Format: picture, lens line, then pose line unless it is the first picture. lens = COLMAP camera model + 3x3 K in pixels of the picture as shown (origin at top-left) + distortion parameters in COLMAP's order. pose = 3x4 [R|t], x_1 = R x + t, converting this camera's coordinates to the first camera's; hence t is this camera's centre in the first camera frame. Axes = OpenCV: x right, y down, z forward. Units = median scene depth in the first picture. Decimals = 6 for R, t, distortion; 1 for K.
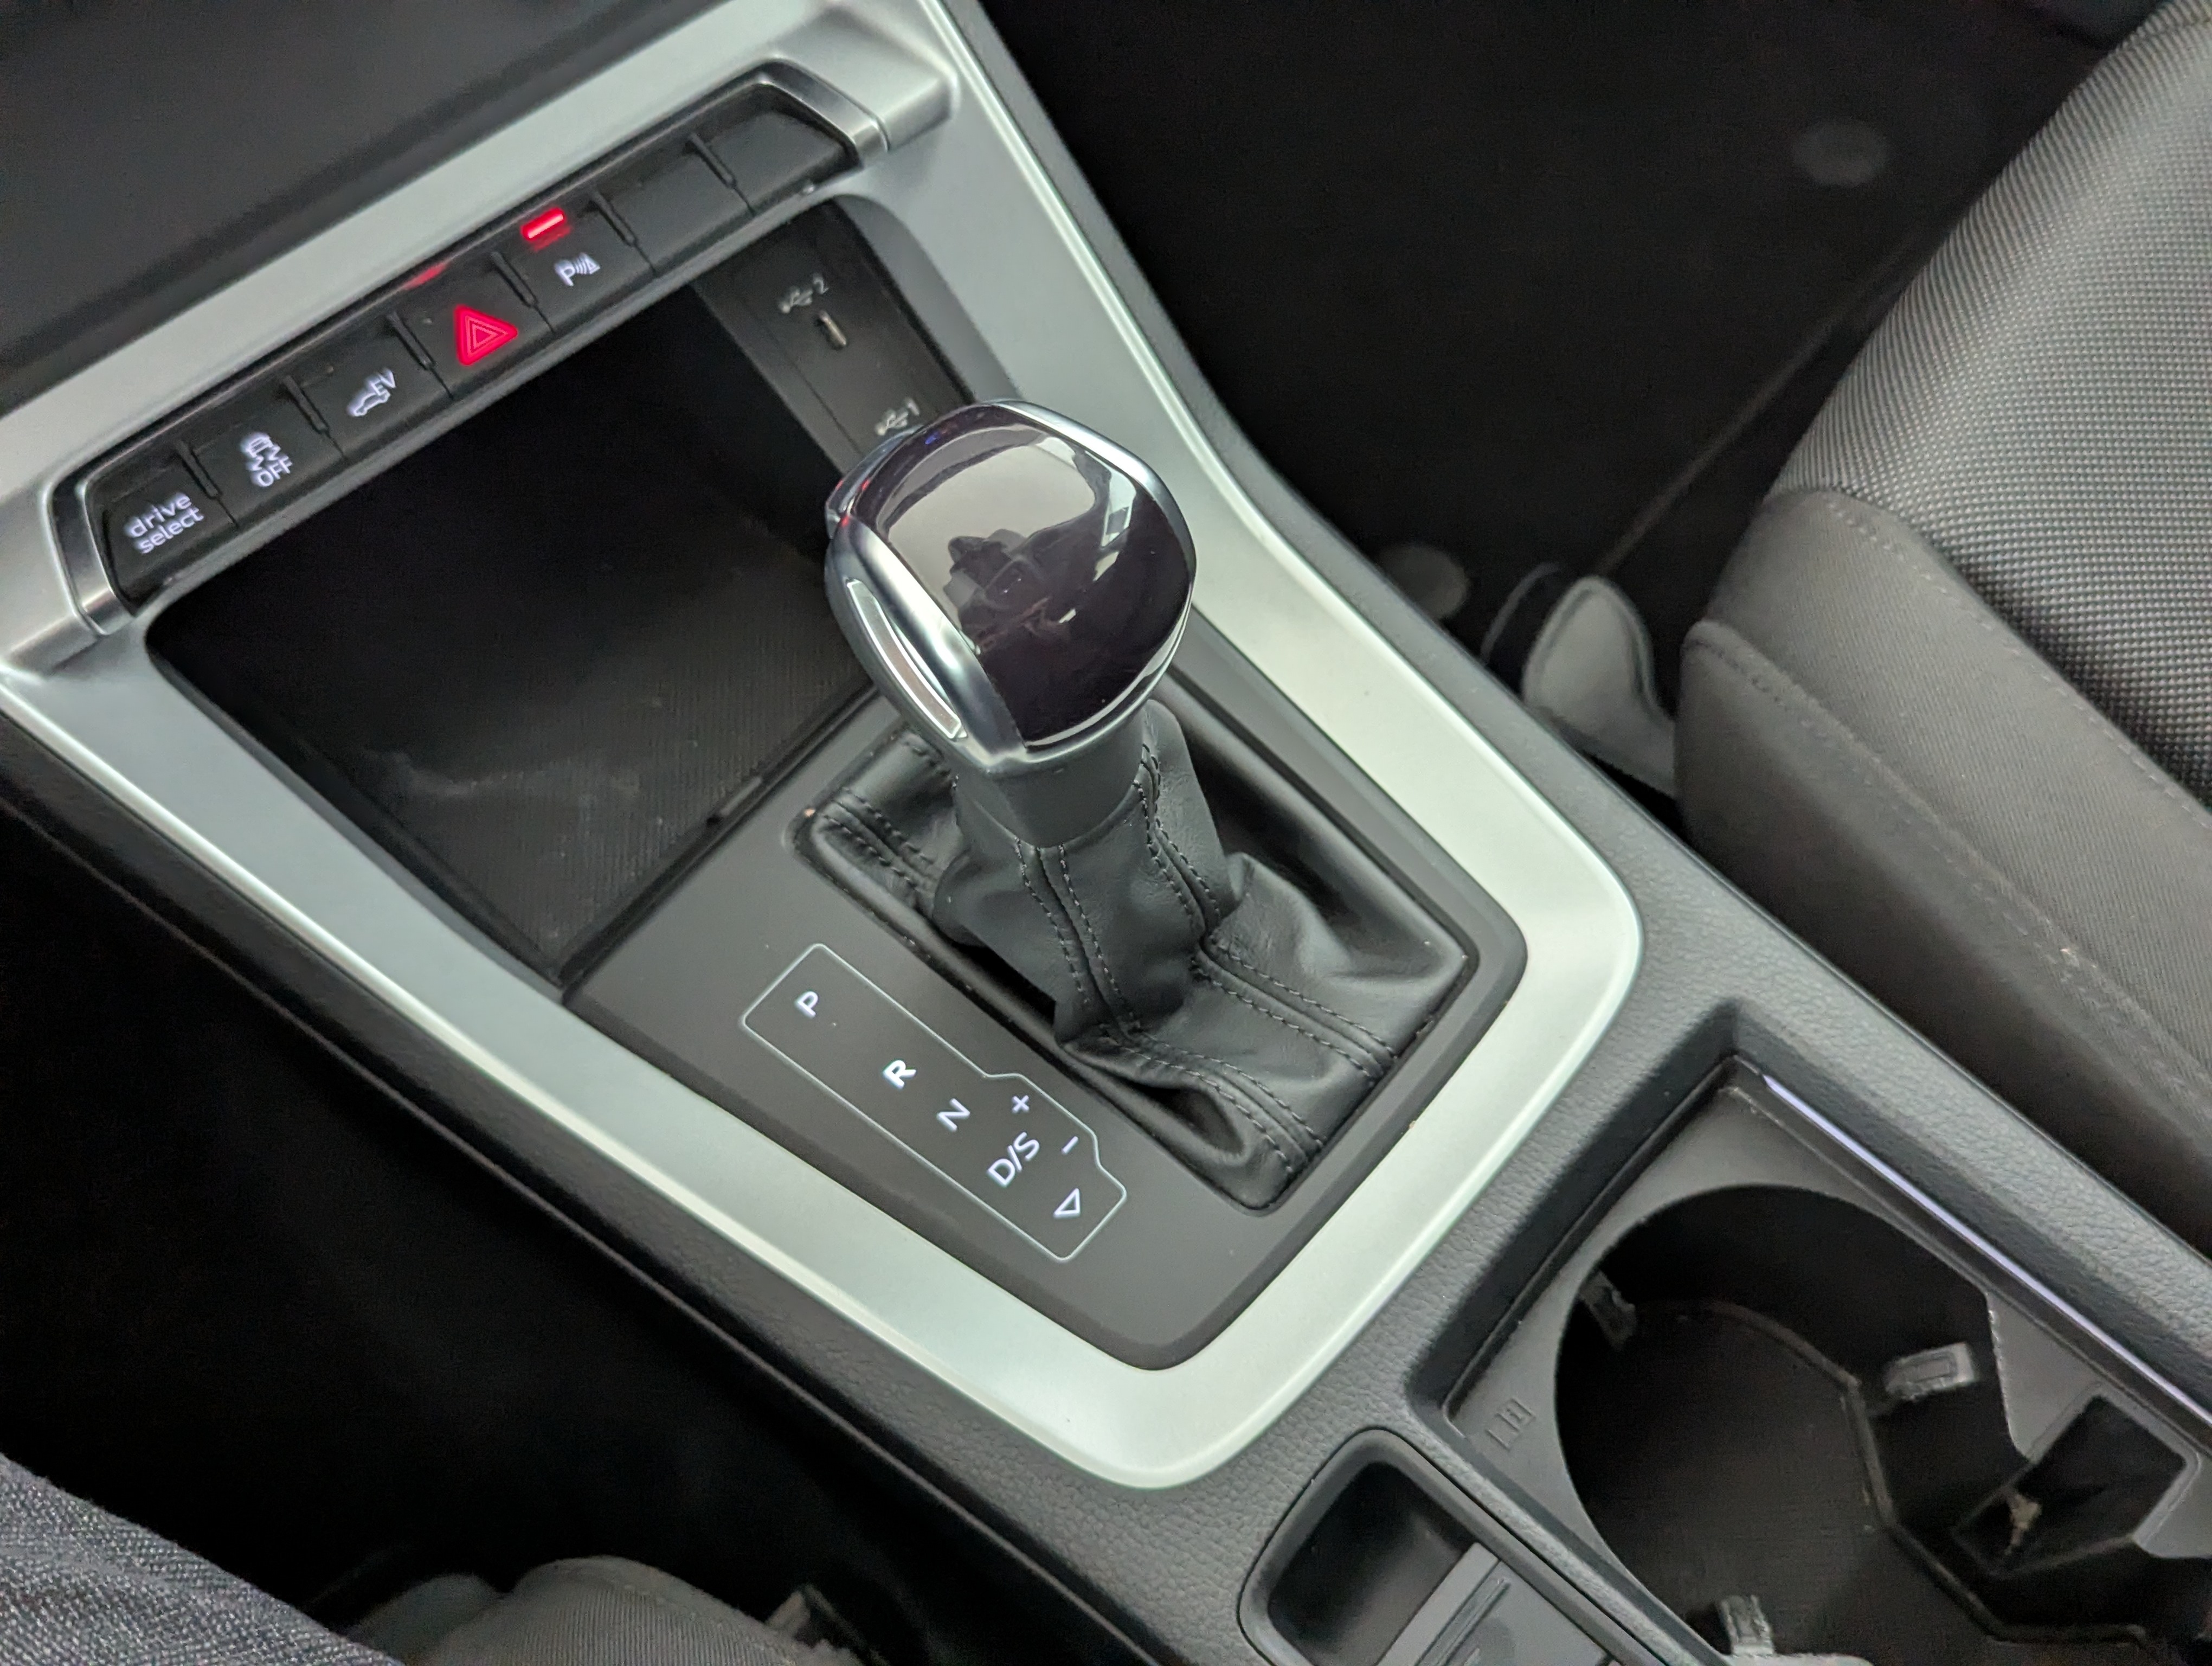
lens RADIAL K [[2154.2, 0, 1078.0], [0, 2154.2, 818.9], [0, 0, 1]] dist [0.064604, -0.111413]
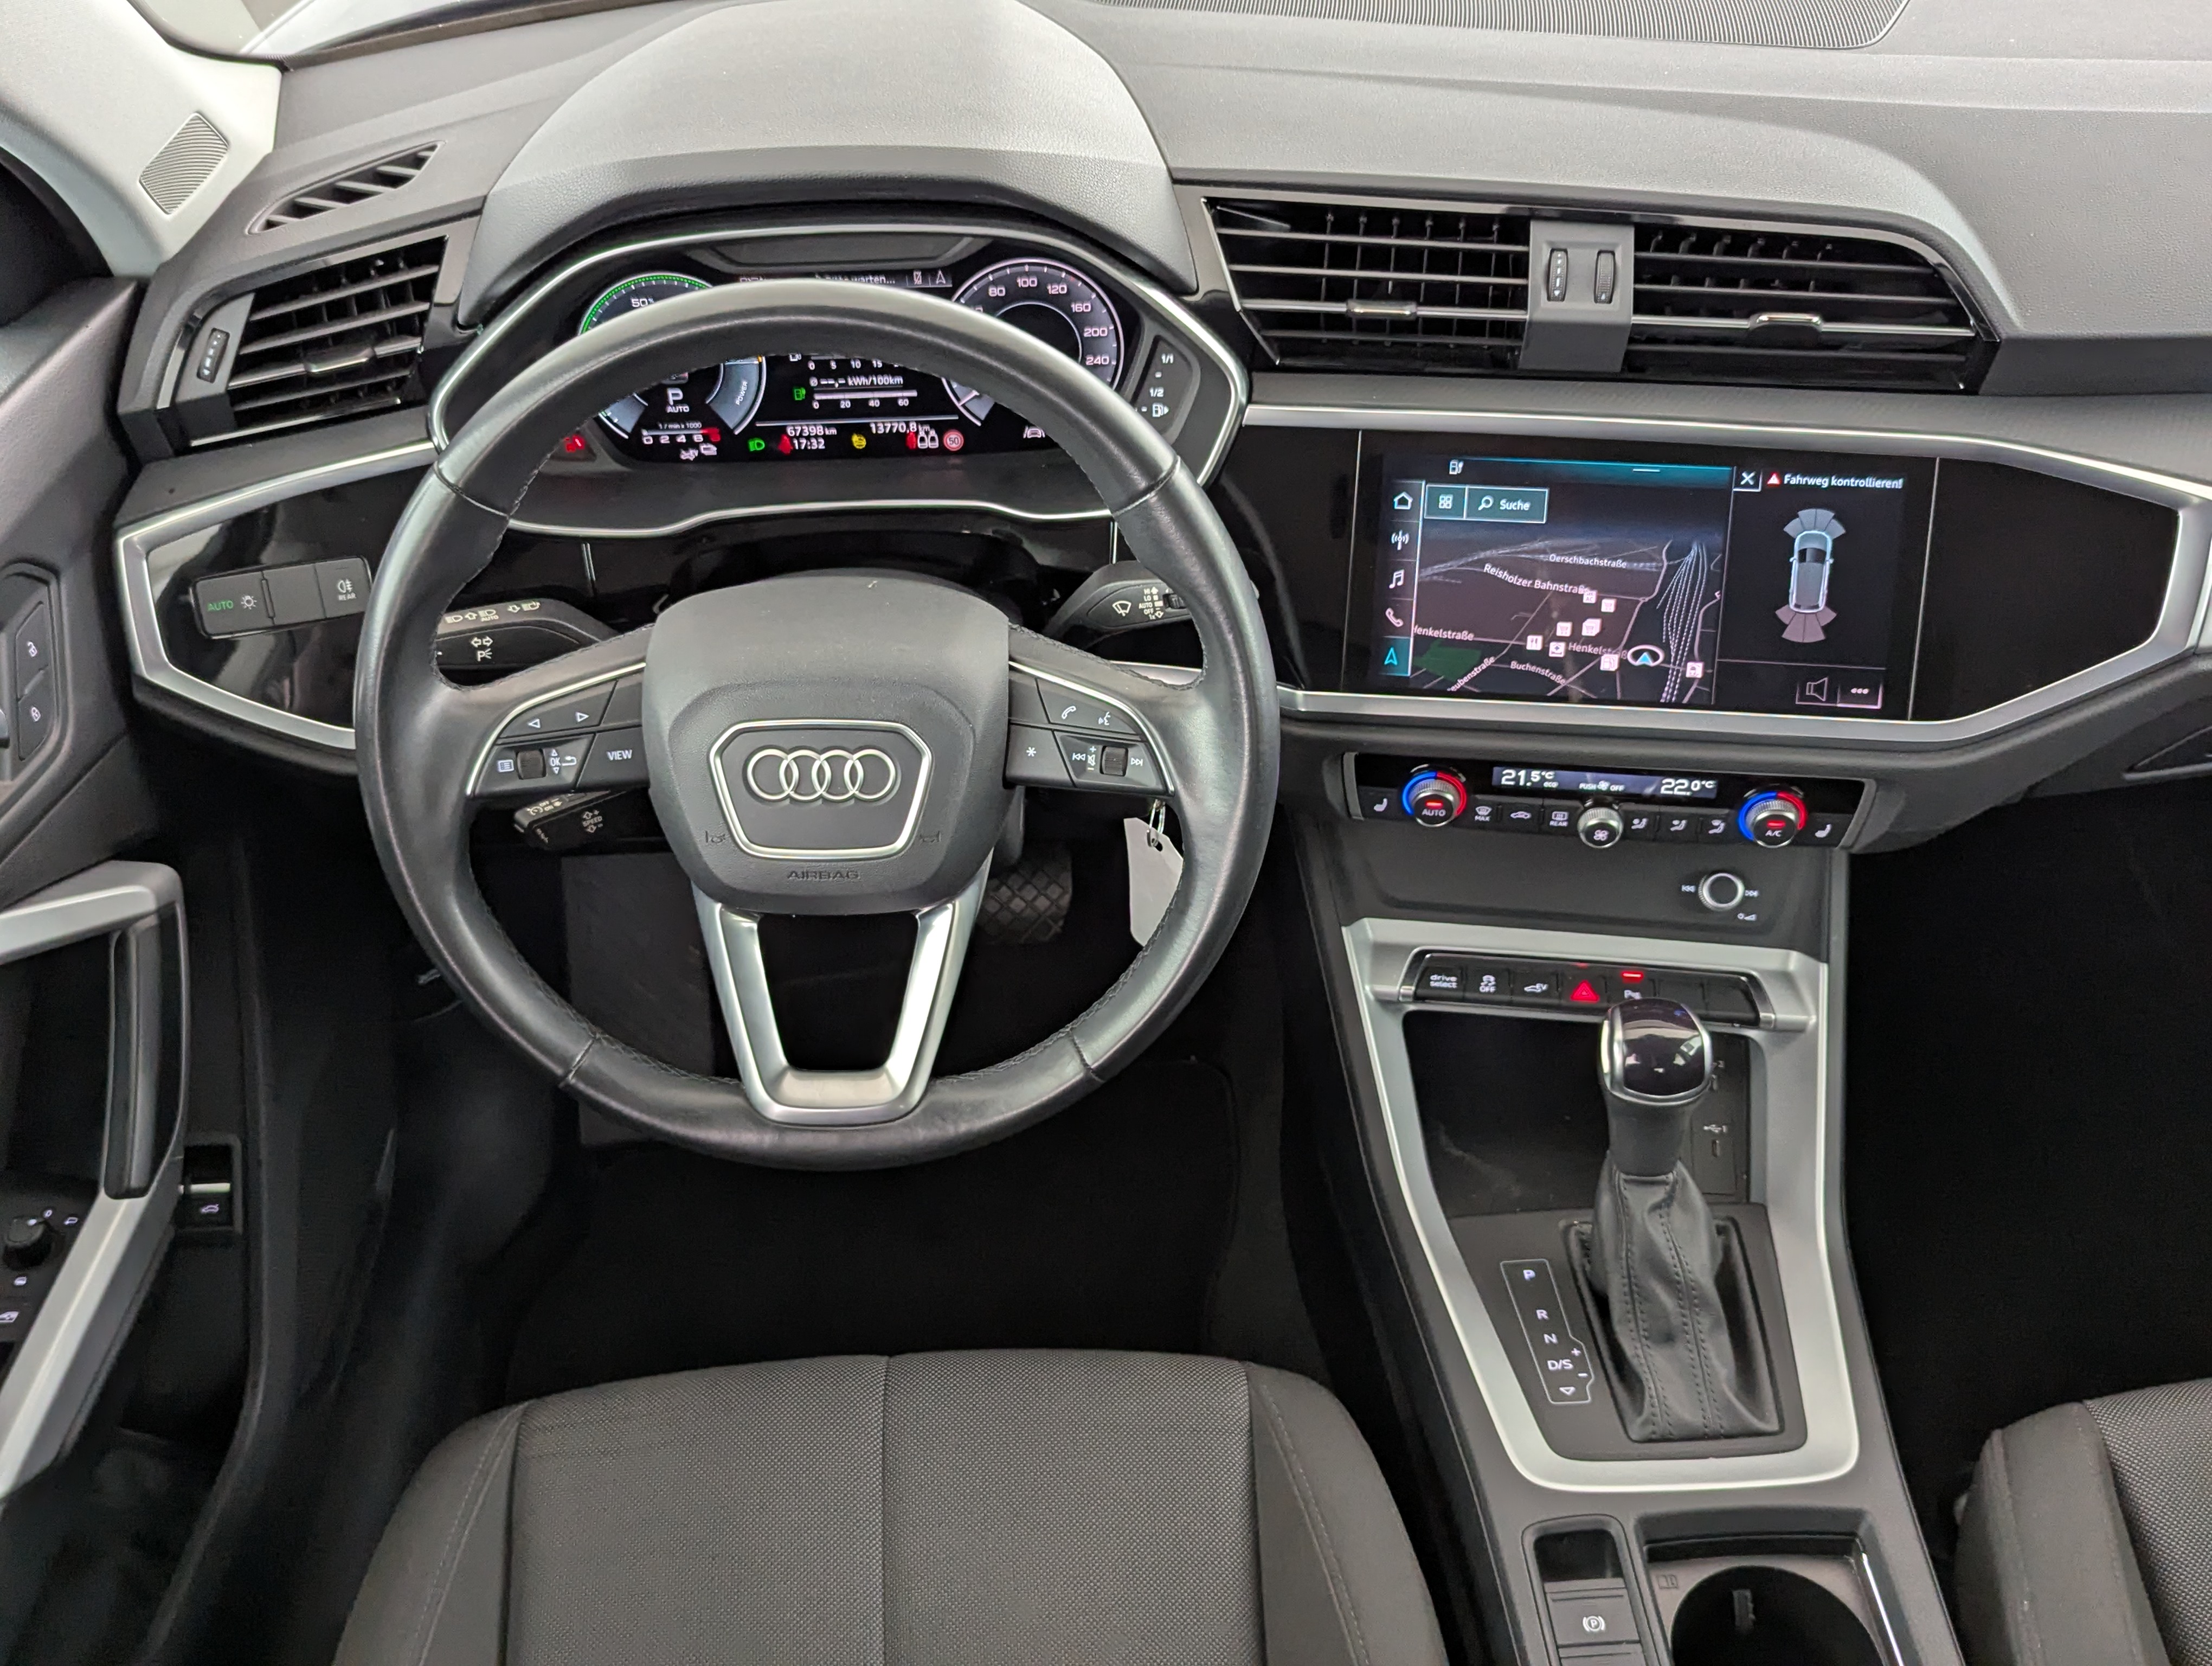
lens RADIAL K [[2070.9, 0, 1068.5], [0, 2070.9, 828.5], [0, 0, 1]] dist [0.035416, -0.015762]
pose [[0.697891, 0.493385, -0.519153, 0.479524], [-0.646800, 0.745468, -0.161020, 0.423529], [0.307567, 0.448162, 0.839377, -1.341188]]
